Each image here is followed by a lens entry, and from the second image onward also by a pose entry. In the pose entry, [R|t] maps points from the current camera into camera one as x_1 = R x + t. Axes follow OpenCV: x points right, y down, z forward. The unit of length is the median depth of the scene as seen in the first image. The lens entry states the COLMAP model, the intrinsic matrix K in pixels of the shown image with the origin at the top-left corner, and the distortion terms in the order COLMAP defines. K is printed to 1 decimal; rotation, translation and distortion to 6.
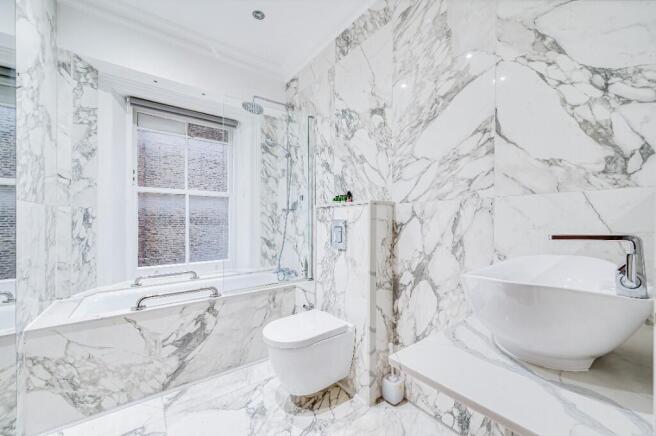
lens RADIAL K [[263.3, 0, 329.1], [0, 263.3, 216.4], [0, 0, 1]] dist [0.001548, 0.000203]
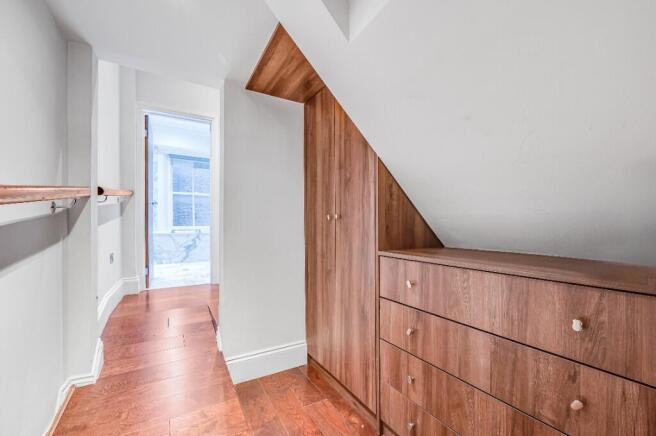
lens RADIAL K [[263.3, 0, 326.6], [0, 263.3, 221.5], [0, 0, 1]] dist [0.001548, 0.000203]
pose [[0.993927, 0.001996, -0.110026, 0.953517], [-0.000389, 0.999893, 0.014629, 0.124083], [0.110044, -0.014497, 0.993821, -1.263573]]
